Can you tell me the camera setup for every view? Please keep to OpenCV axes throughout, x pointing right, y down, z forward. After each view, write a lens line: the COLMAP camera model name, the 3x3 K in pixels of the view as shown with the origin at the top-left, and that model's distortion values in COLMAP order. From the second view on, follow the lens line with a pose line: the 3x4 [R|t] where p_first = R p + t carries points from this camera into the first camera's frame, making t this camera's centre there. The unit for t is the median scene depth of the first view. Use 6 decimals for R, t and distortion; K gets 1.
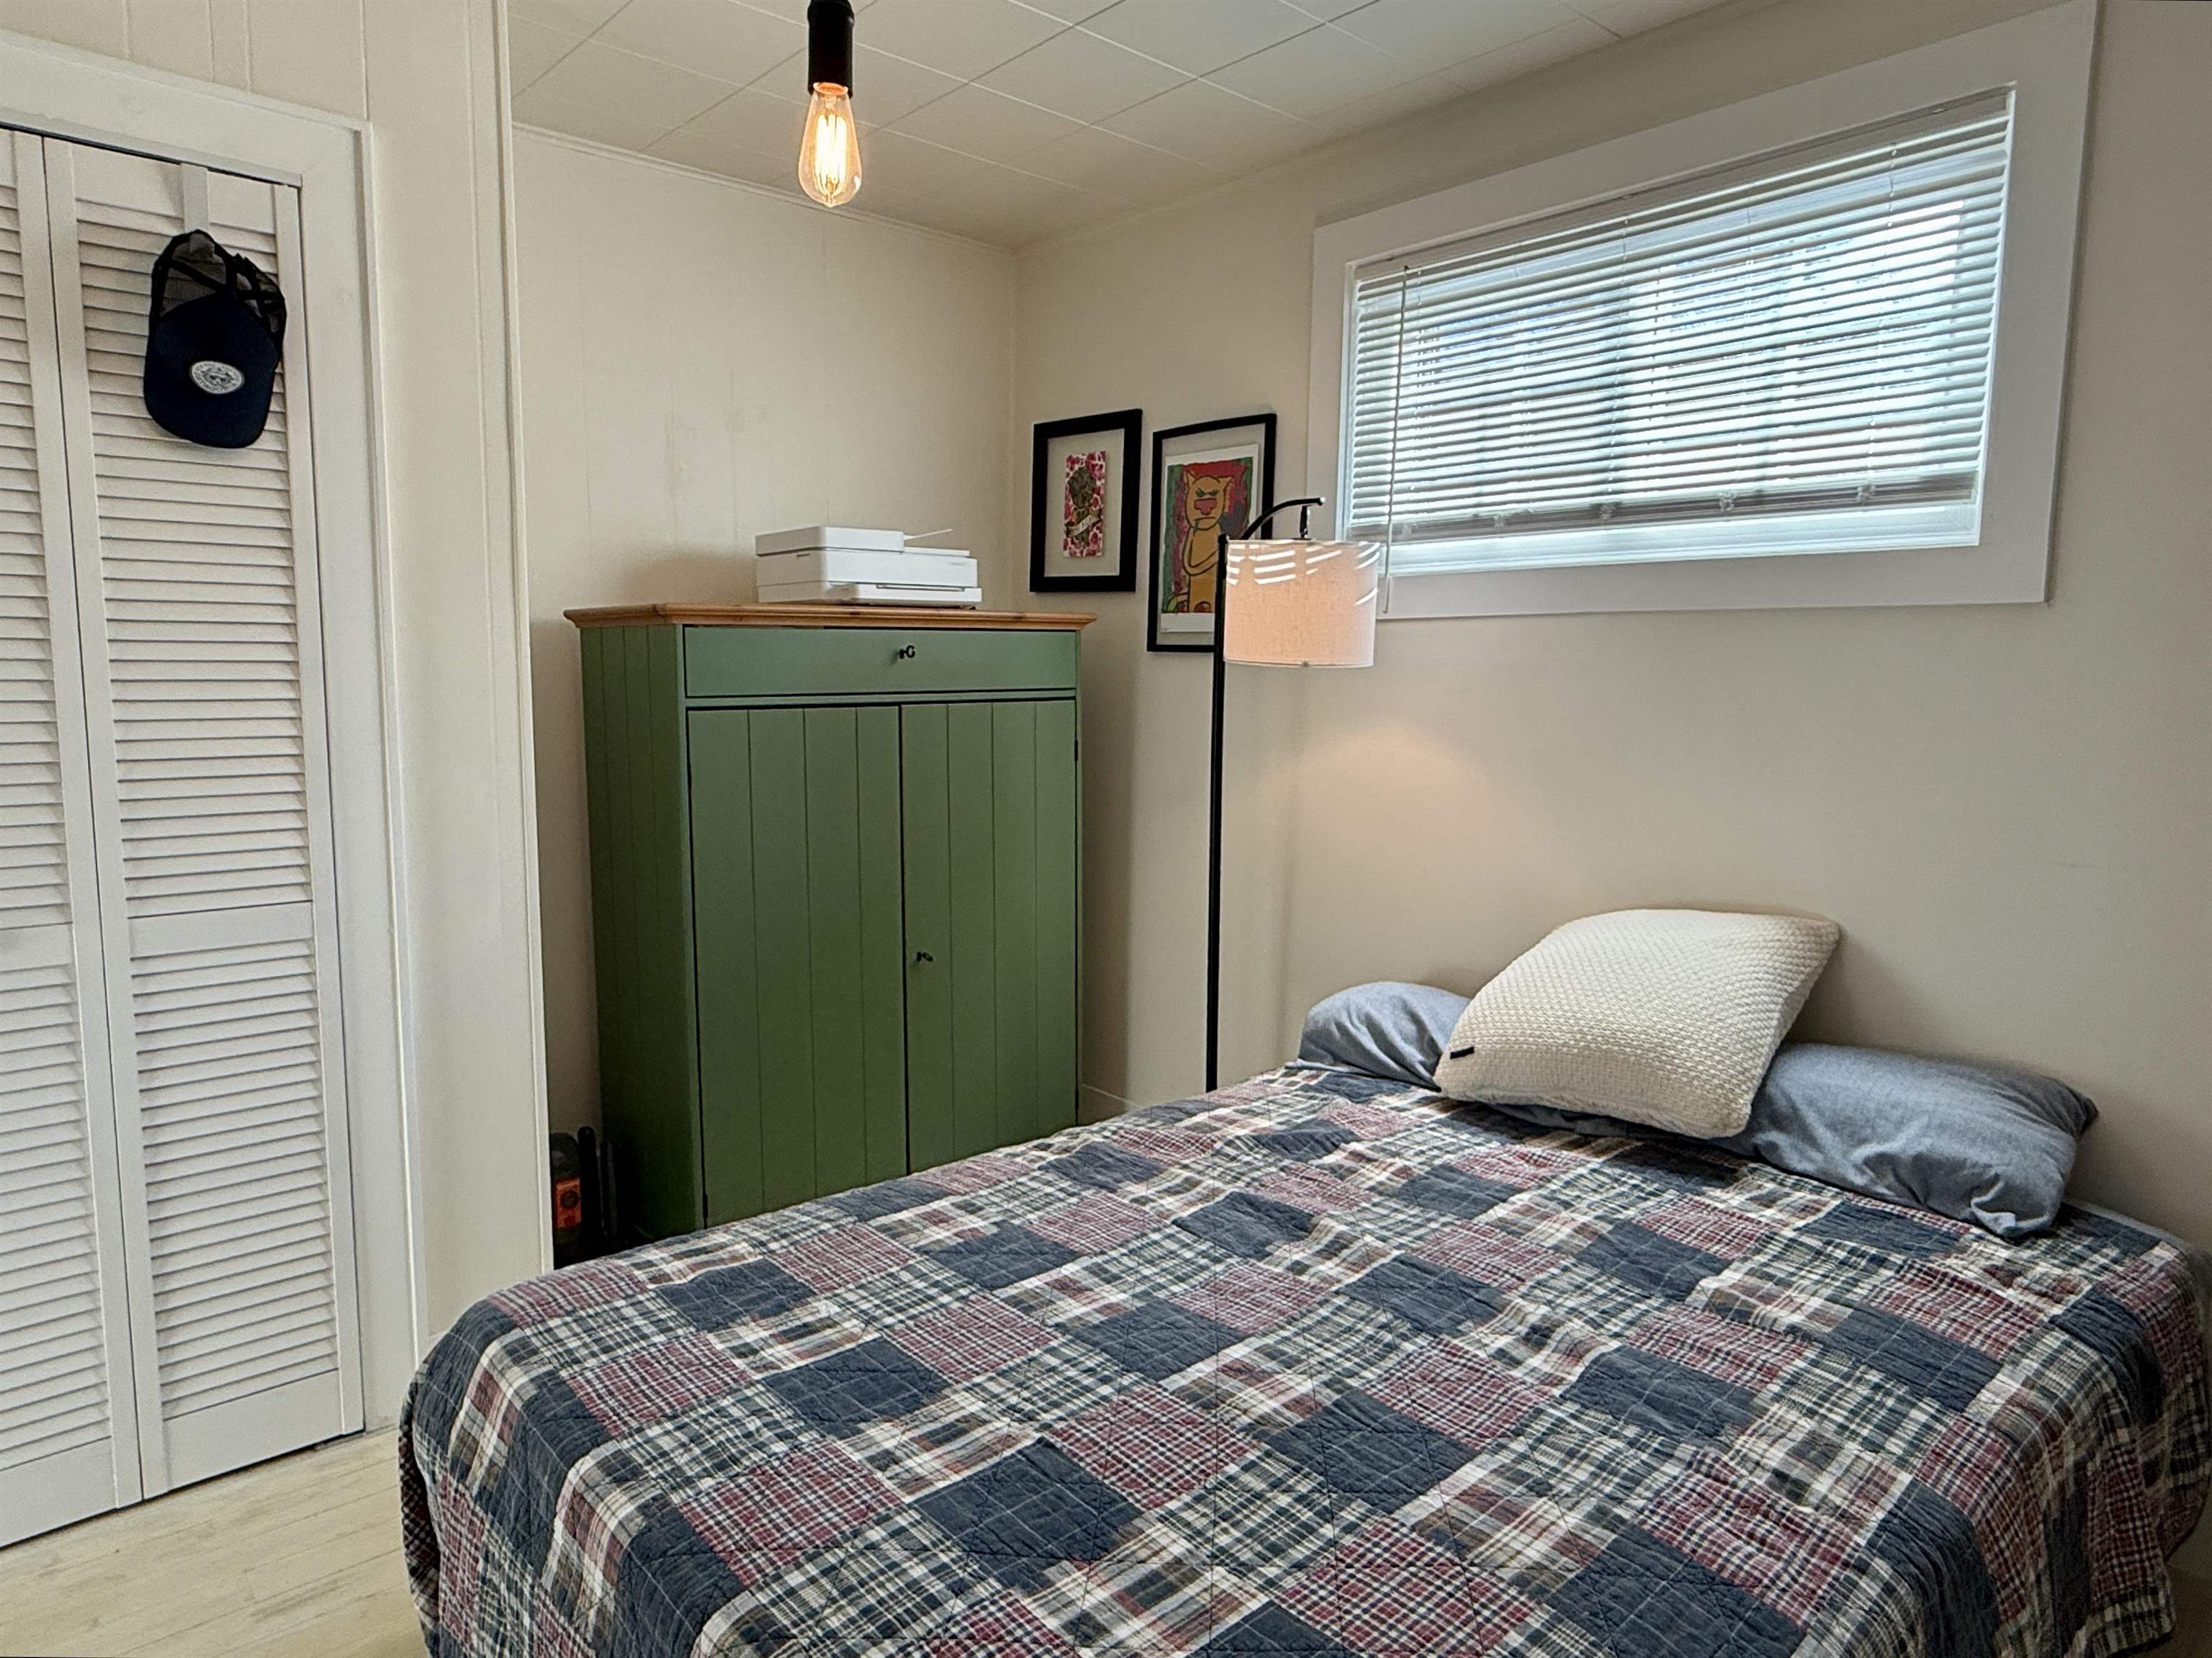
lens RADIAL K [[1396.1, 0, 1102.6], [0, 1396.1, 822.5], [0, 0, 1]] dist [-0.003656, 0.002255]
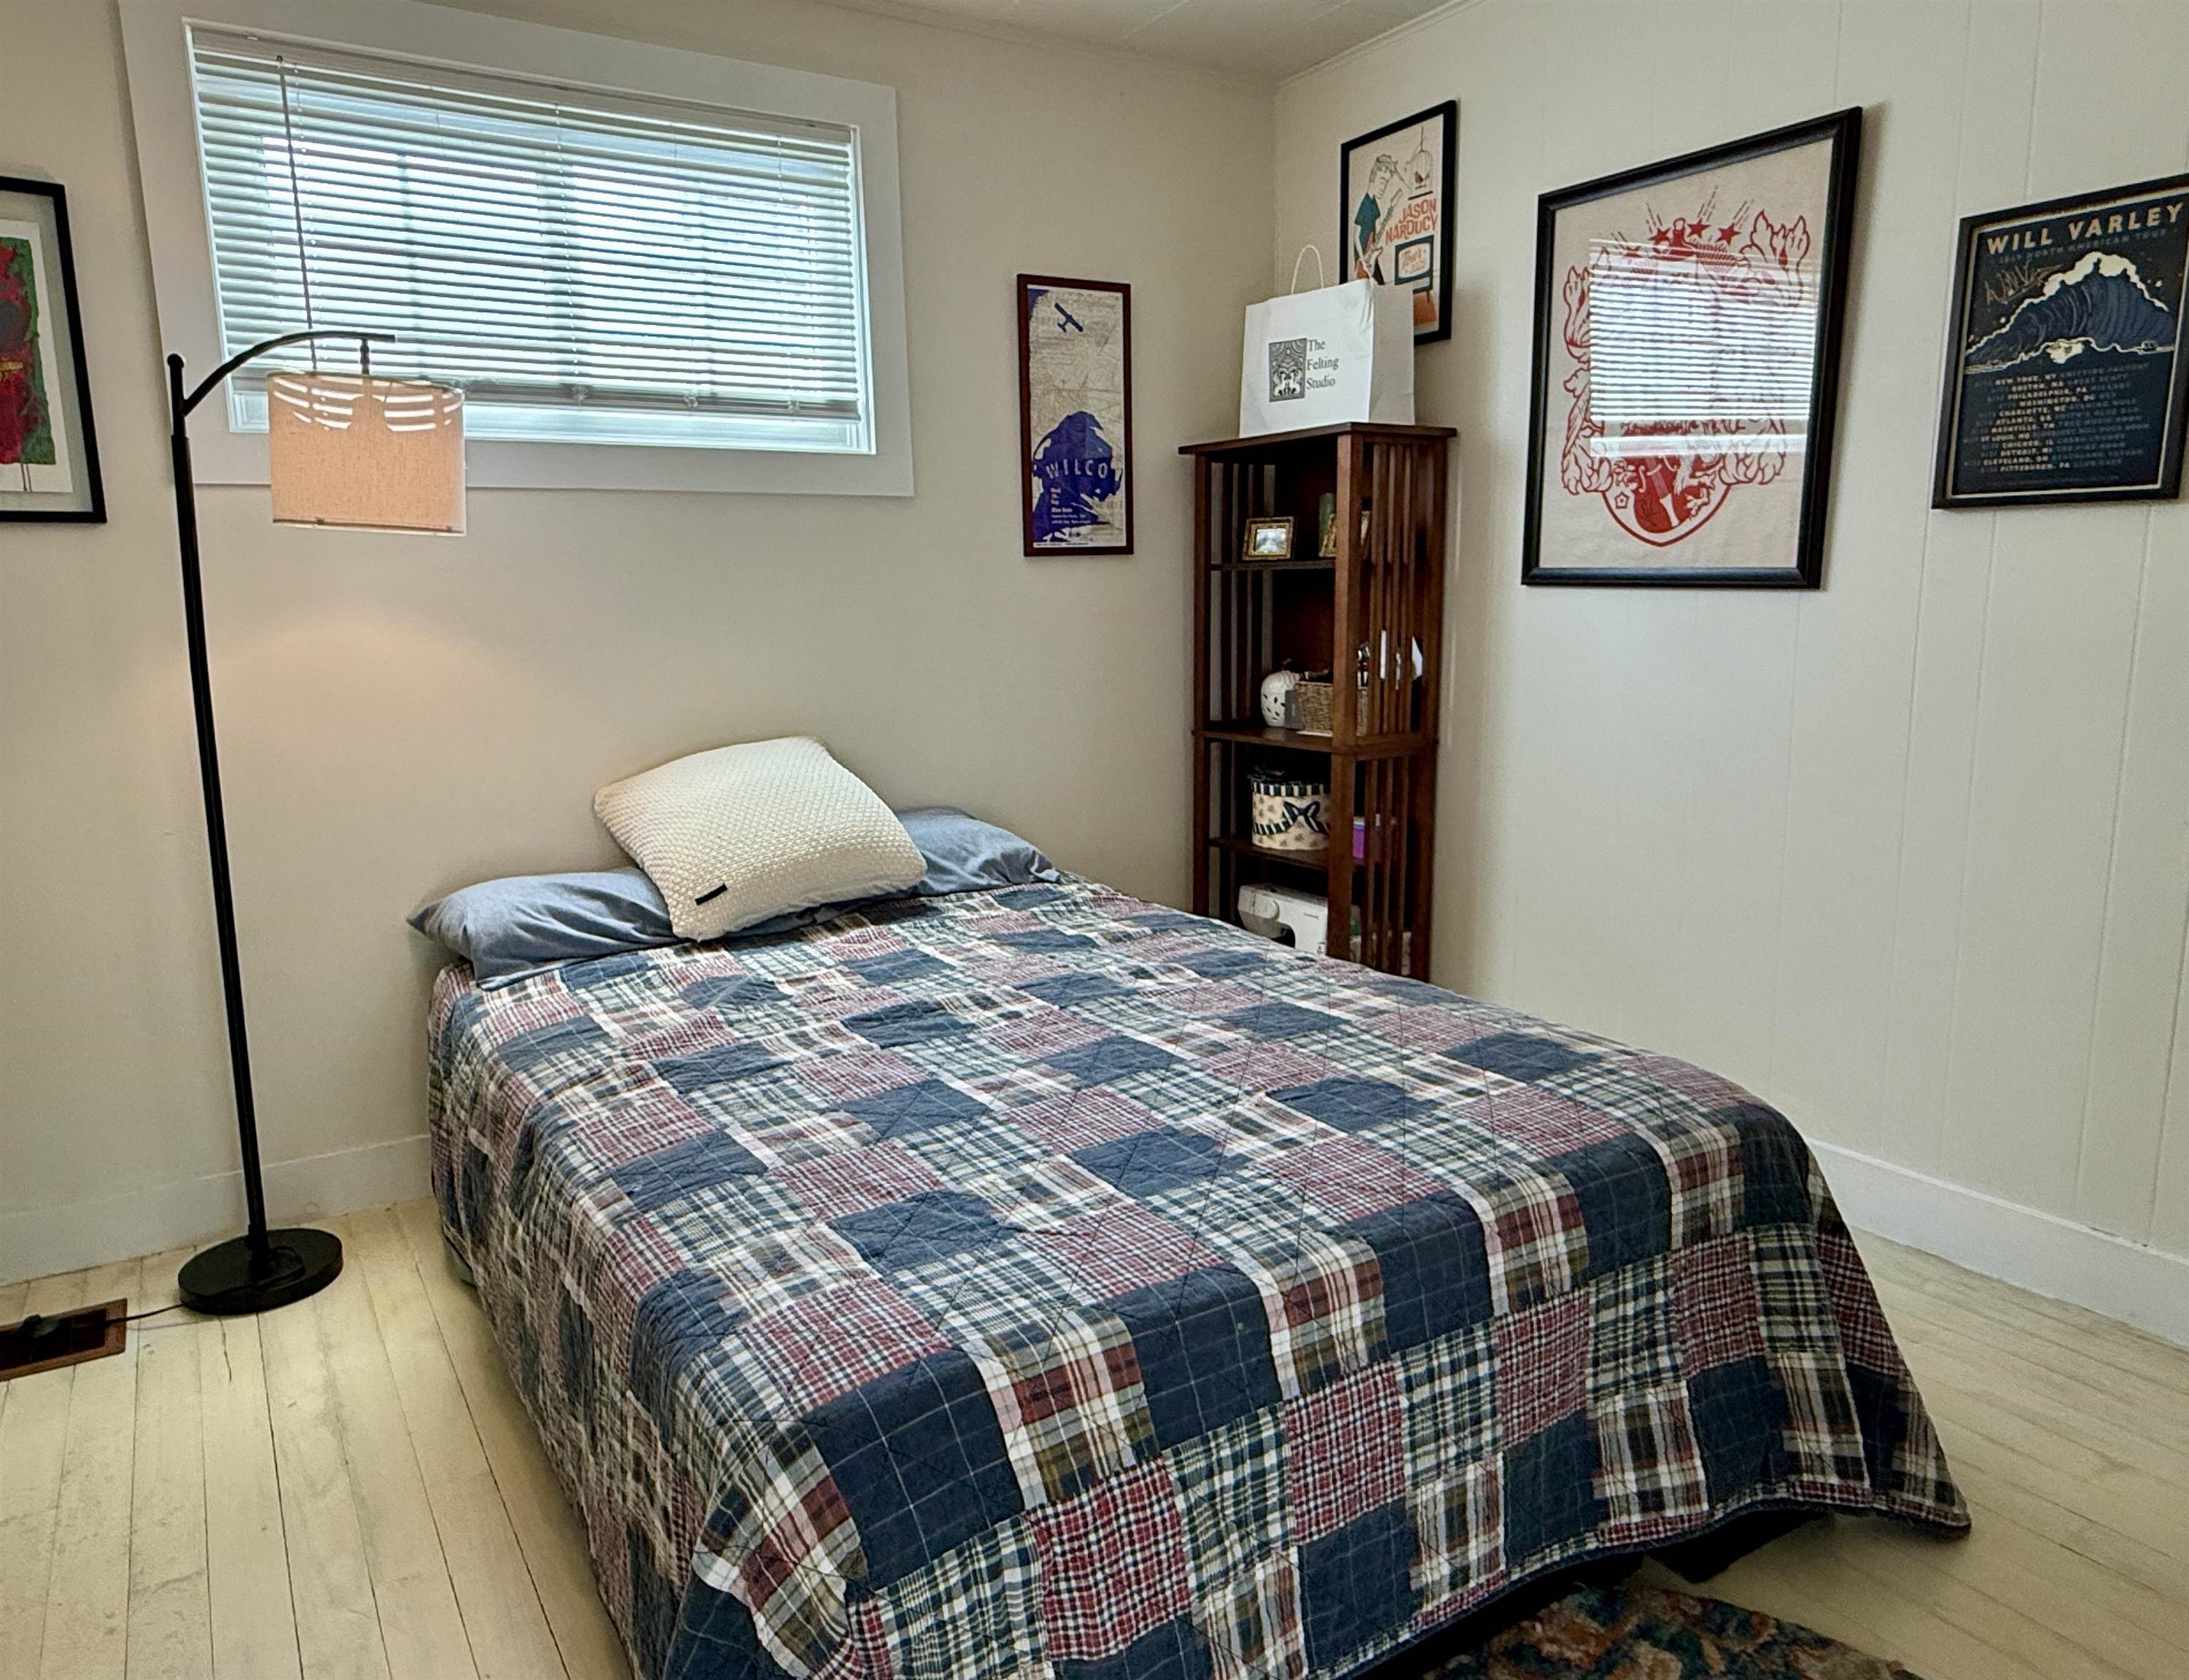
lens RADIAL K [[1396.5, 0, 1094.5], [0, 1396.5, 840.0], [0, 0, 1]] dist [0.000018, -0.002798]
pose [[0.152923, -0.186644, 0.970453, -0.901082], [0.130362, 0.977231, 0.167405, -0.023272], [-0.979602, 0.100910, 0.173772, 0.626630]]
